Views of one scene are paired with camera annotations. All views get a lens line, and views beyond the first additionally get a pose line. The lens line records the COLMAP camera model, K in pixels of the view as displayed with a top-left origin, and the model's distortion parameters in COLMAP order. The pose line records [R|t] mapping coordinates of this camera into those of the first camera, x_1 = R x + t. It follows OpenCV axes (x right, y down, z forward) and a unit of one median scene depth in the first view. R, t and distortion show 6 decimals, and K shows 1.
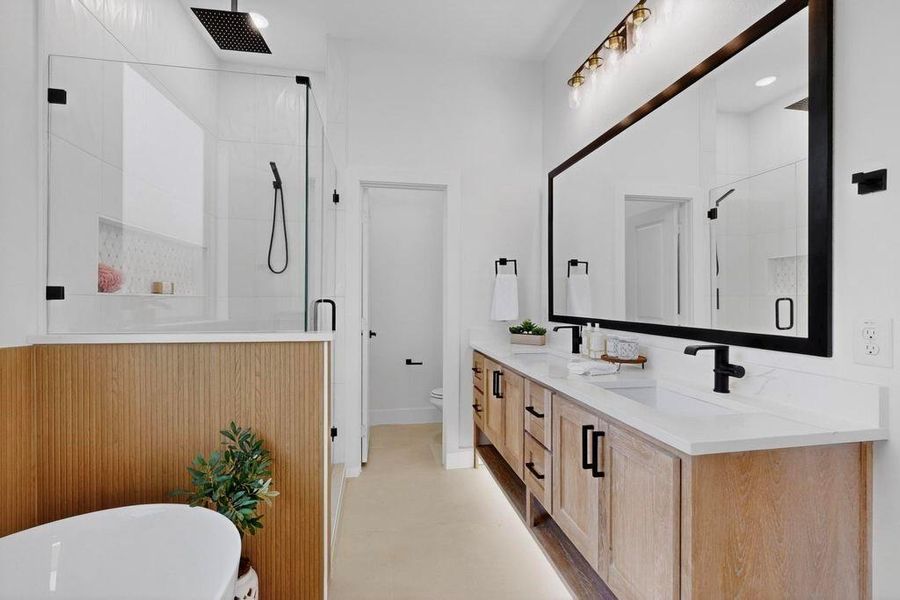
lens RADIAL K [[393.9, 0, 451.0], [0, 393.9, 302.0], [0, 0, 1]] dist [0.001391, 0.000153]
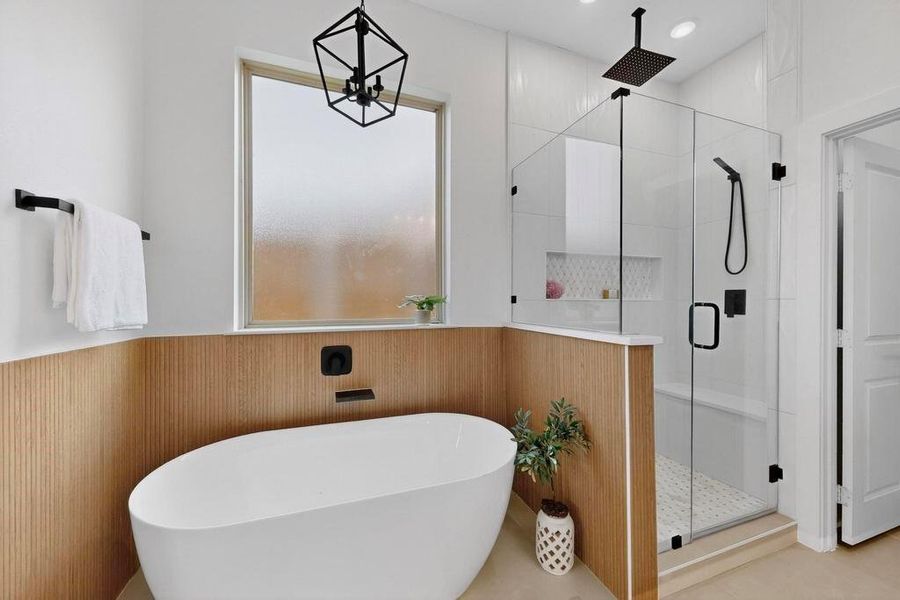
lens RADIAL K [[341.1, 0, 452.7], [0, 341.1, 303.1], [0, 0, 1]] dist [0.000235, 0.000102]
pose [[0.177144, -0.000416, -0.984185, 0.371007], [-0.005015, 0.999987, -0.001326, -0.002078], [0.984172, 0.005170, 0.177140, 0.352238]]
